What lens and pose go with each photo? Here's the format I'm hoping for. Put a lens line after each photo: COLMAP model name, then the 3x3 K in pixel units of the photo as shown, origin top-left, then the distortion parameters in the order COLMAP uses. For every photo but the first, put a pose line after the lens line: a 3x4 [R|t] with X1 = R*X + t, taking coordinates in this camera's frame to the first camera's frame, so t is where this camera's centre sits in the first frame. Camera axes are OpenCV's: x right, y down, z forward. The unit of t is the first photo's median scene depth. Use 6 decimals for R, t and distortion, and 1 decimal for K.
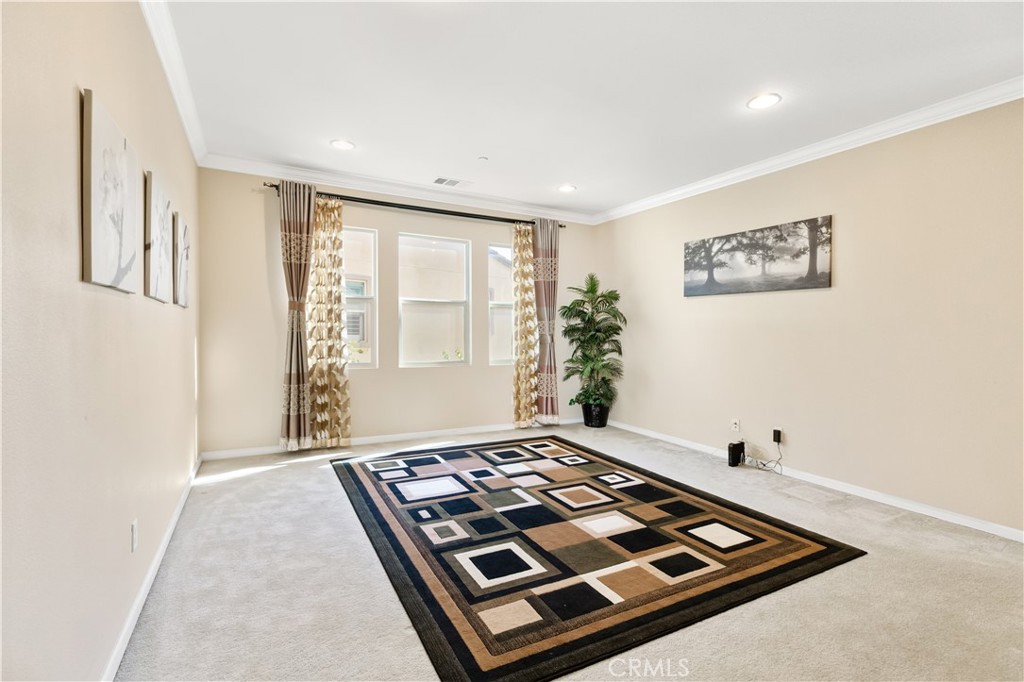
lens RADIAL K [[471.0, 0, 505.9], [0, 471.0, 332.4], [0, 0, 1]] dist [0.002370, 0.001298]
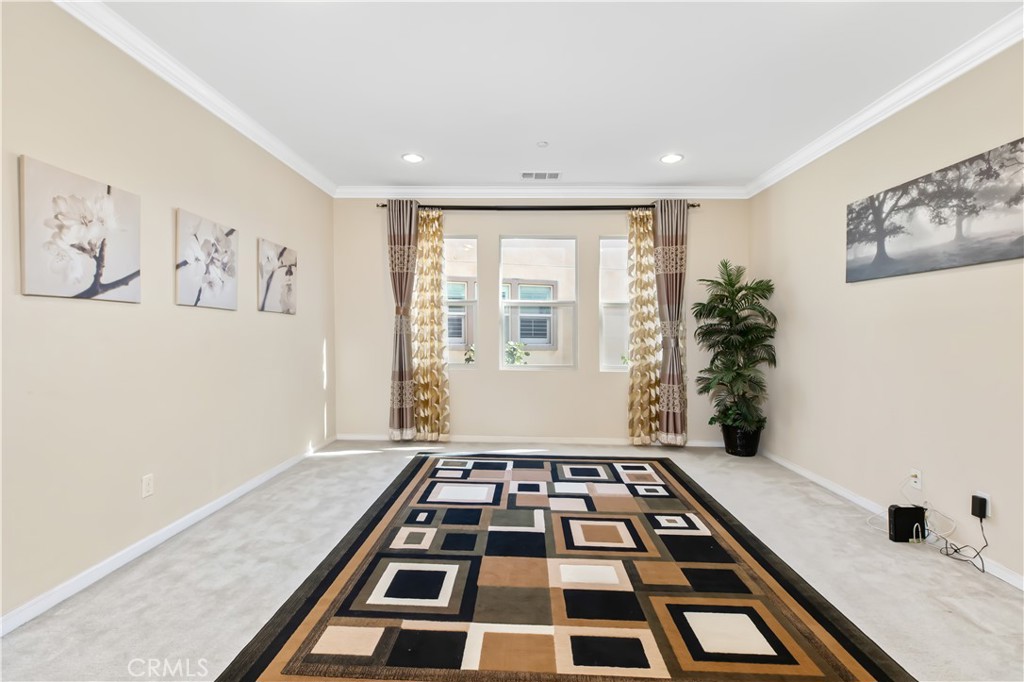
lens RADIAL K [[471.0, 0, 505.9], [0, 471.0, 332.4], [0, 0, 1]] dist [0.002370, 0.001298]
pose [[0.861715, -0.003263, -0.507382, 0.343941], [-0.002613, 0.999938, -0.010869, 0.007783], [0.507386, 0.010691, 0.861653, 0.169879]]
